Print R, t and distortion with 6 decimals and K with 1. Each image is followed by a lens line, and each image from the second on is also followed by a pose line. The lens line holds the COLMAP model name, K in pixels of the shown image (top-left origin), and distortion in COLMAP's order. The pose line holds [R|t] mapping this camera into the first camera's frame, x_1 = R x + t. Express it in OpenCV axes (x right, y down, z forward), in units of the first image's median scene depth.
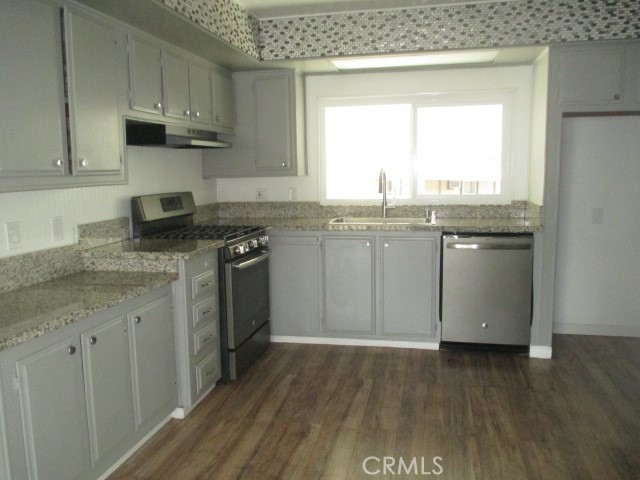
lens RADIAL K [[525.7, 0, 322.4], [0, 525.7, 240.8], [0, 0, 1]] dist [-0.033000, 0.011718]
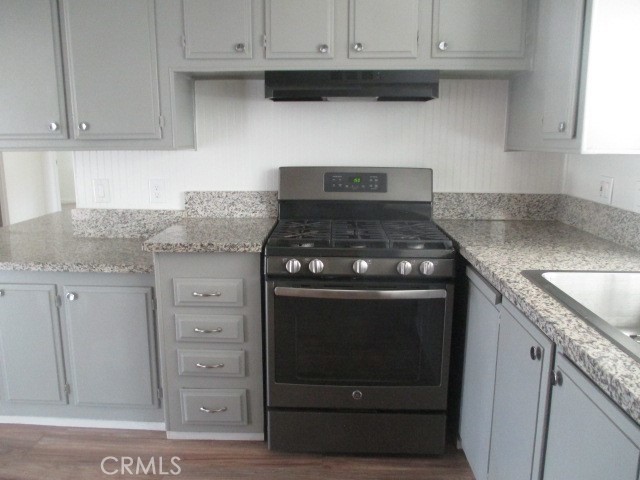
lens RADIAL K [[525.7, 0, 319.3], [0, 525.7, 239.3], [0, 0, 1]] dist [-0.033000, 0.011718]
pose [[0.176738, 0.209334, -0.961740, 0.467089], [-0.136187, 0.972924, 0.186742, -0.142320], [0.974791, 0.097972, 0.200461, 0.959590]]
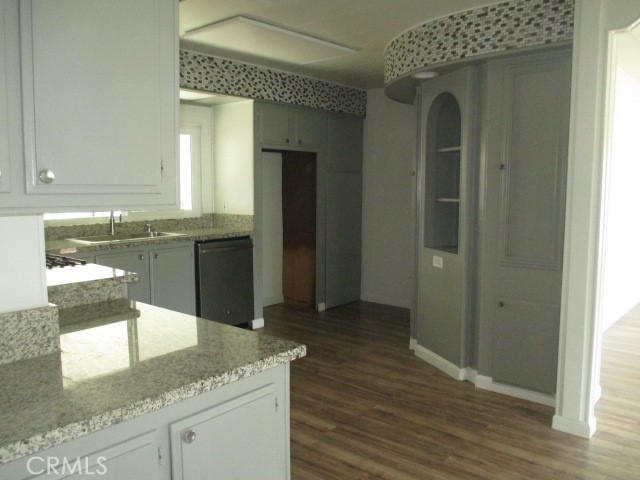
lens RADIAL K [[525.7, 0, 323.1], [0, 525.7, 238.9], [0, 0, 1]] dist [-0.033000, 0.011718]
pose [[0.488820, -0.075817, 0.869084, -0.723184], [0.110569, 0.993567, 0.024487, -0.020870], [-0.865349, 0.084124, 0.494058, 0.185957]]
